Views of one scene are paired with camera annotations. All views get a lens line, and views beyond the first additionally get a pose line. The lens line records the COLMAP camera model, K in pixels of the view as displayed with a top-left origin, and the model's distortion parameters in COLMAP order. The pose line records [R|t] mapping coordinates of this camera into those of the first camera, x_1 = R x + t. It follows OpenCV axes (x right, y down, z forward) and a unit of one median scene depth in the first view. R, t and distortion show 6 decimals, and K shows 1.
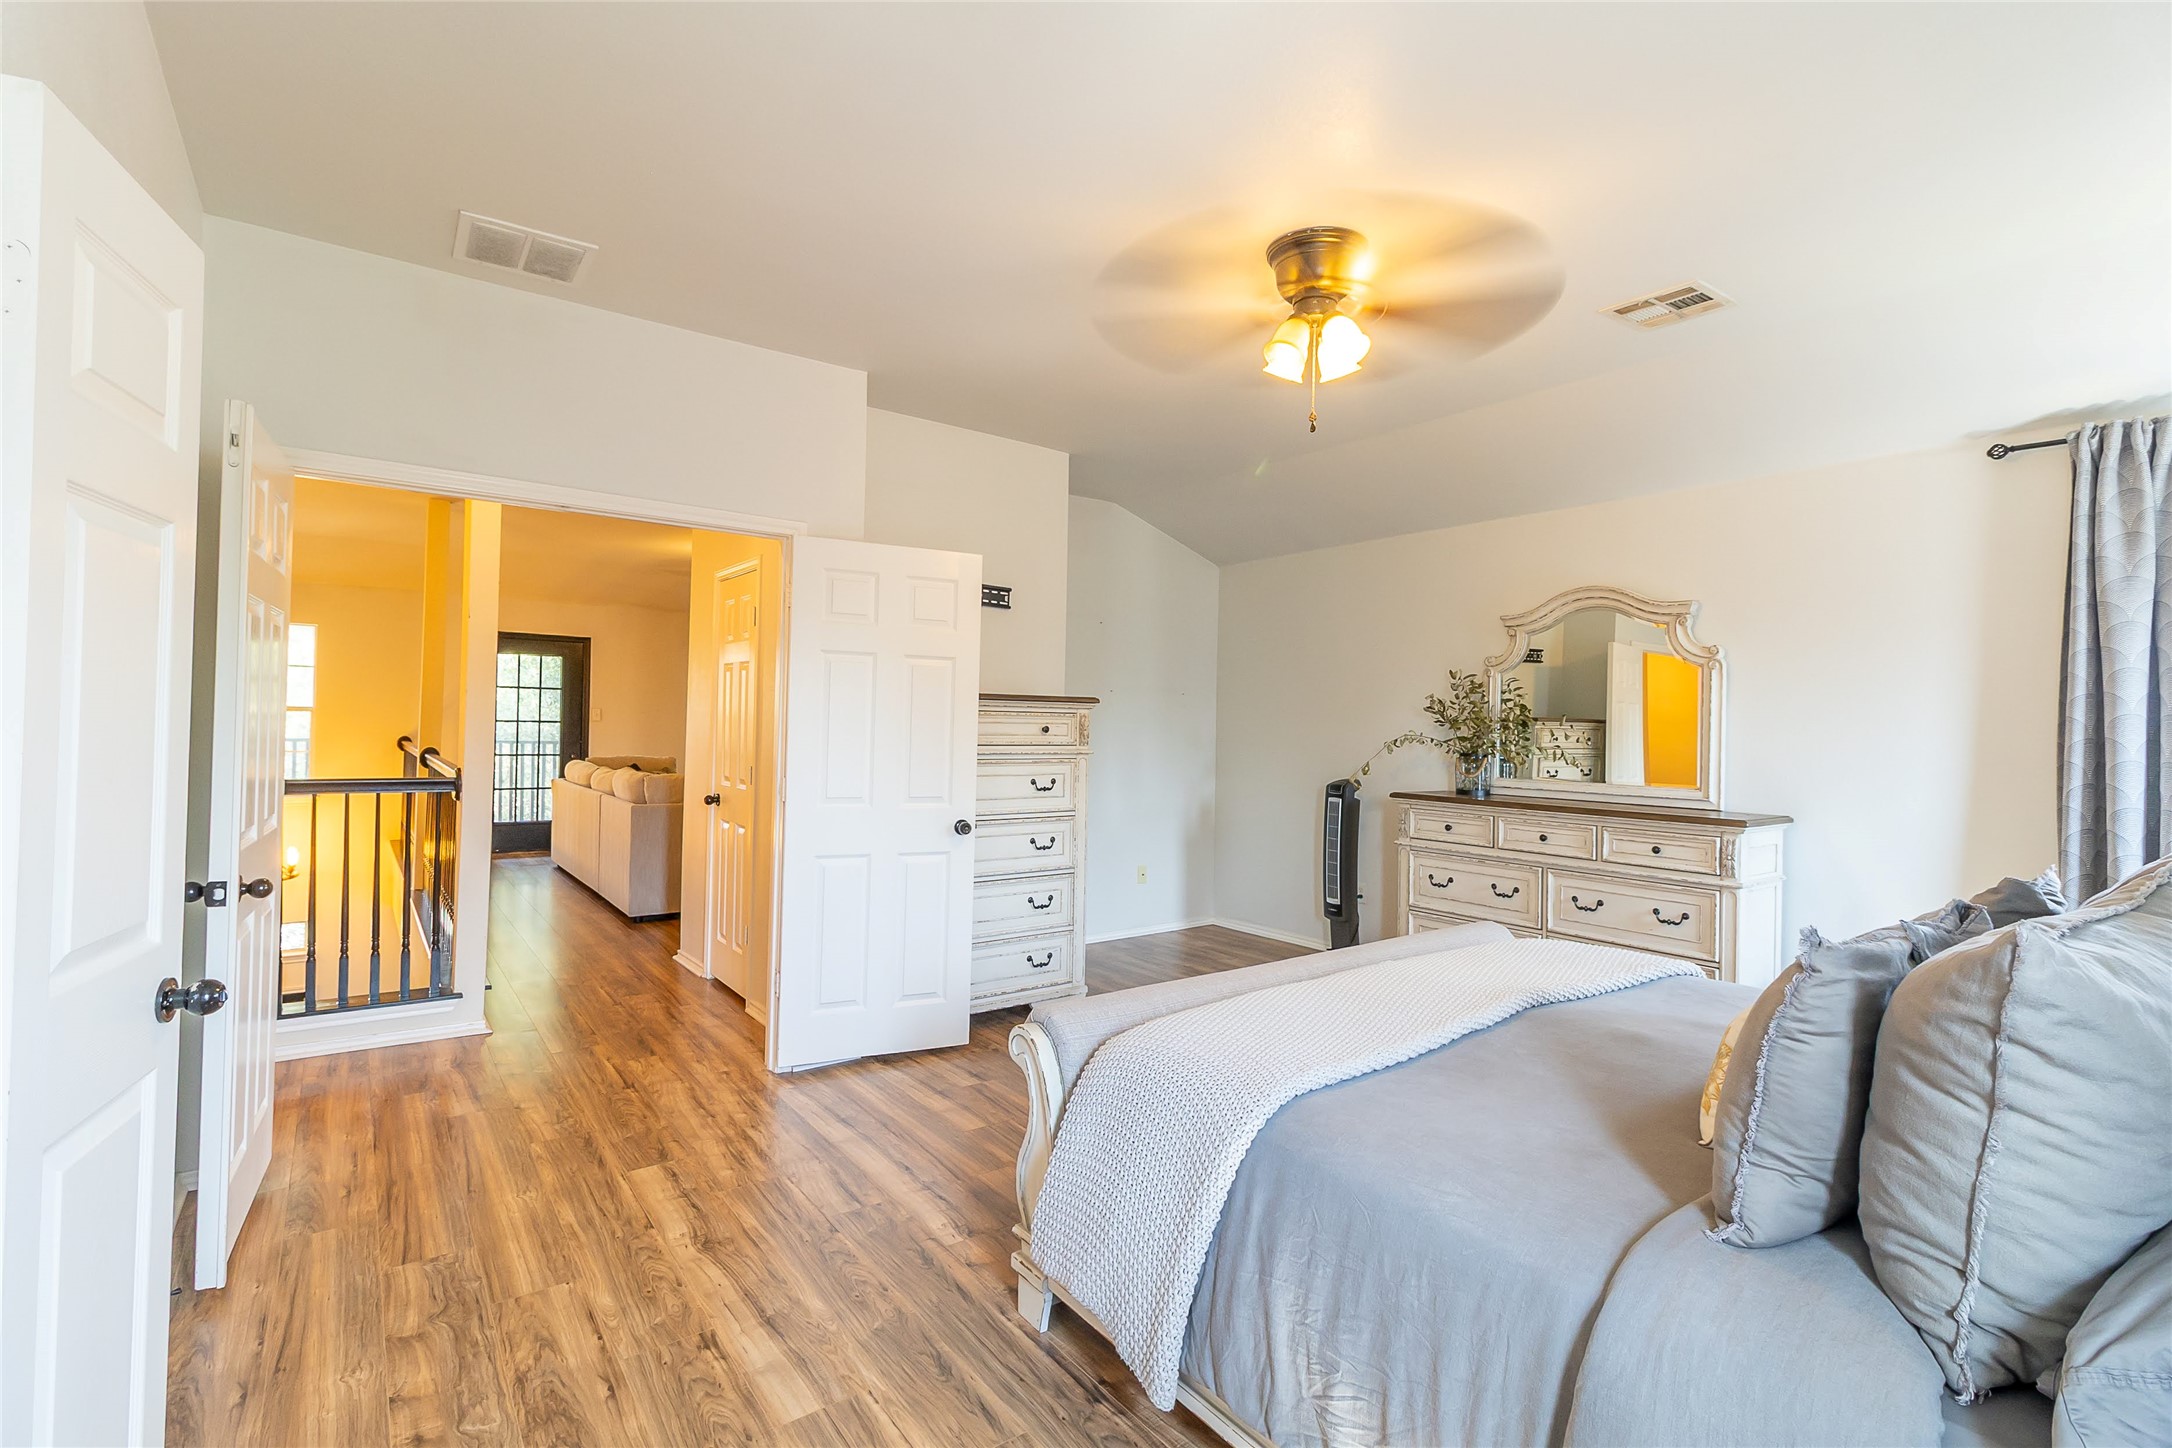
lens RADIAL K [[991.9, 0, 1091.1], [0, 991.9, 710.2], [0, 0, 1]] dist [0.001243, 0.001066]
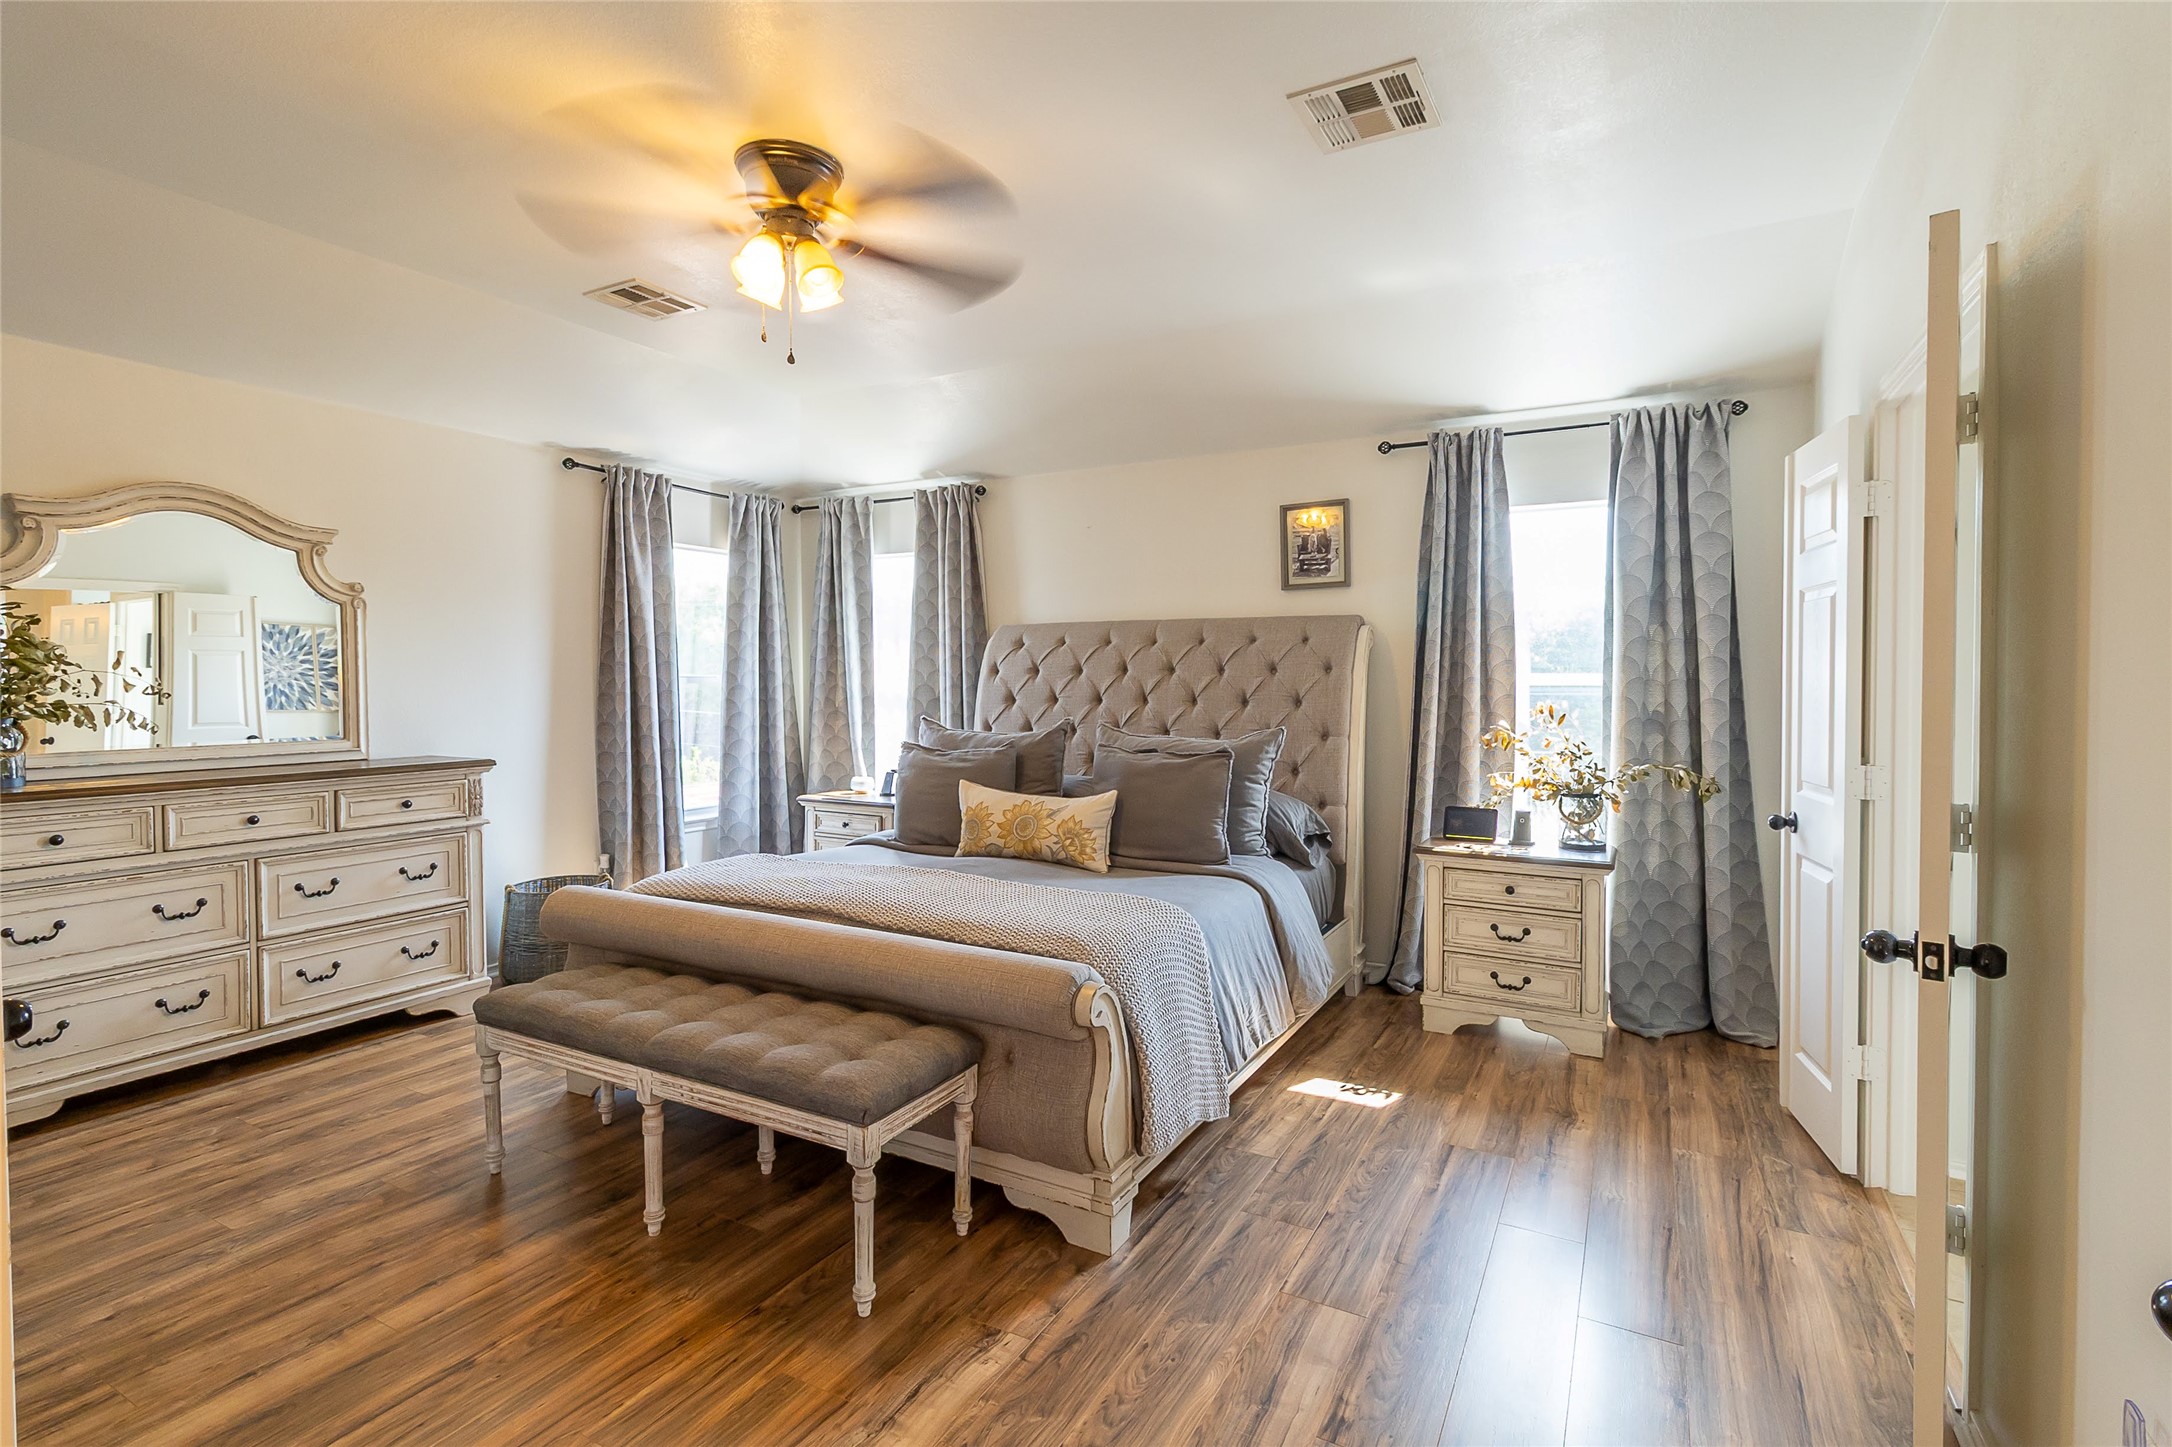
lens RADIAL K [[1021.5, 0, 1089.6], [0, 1021.5, 689.1], [0, 0, 1]] dist [0.001613, 0.000192]
pose [[-0.413134, -0.027020, 0.910269, -0.567183], [-0.016170, 0.999620, 0.022333, 0.001698], [-0.910526, -0.005492, -0.413414, 0.824267]]
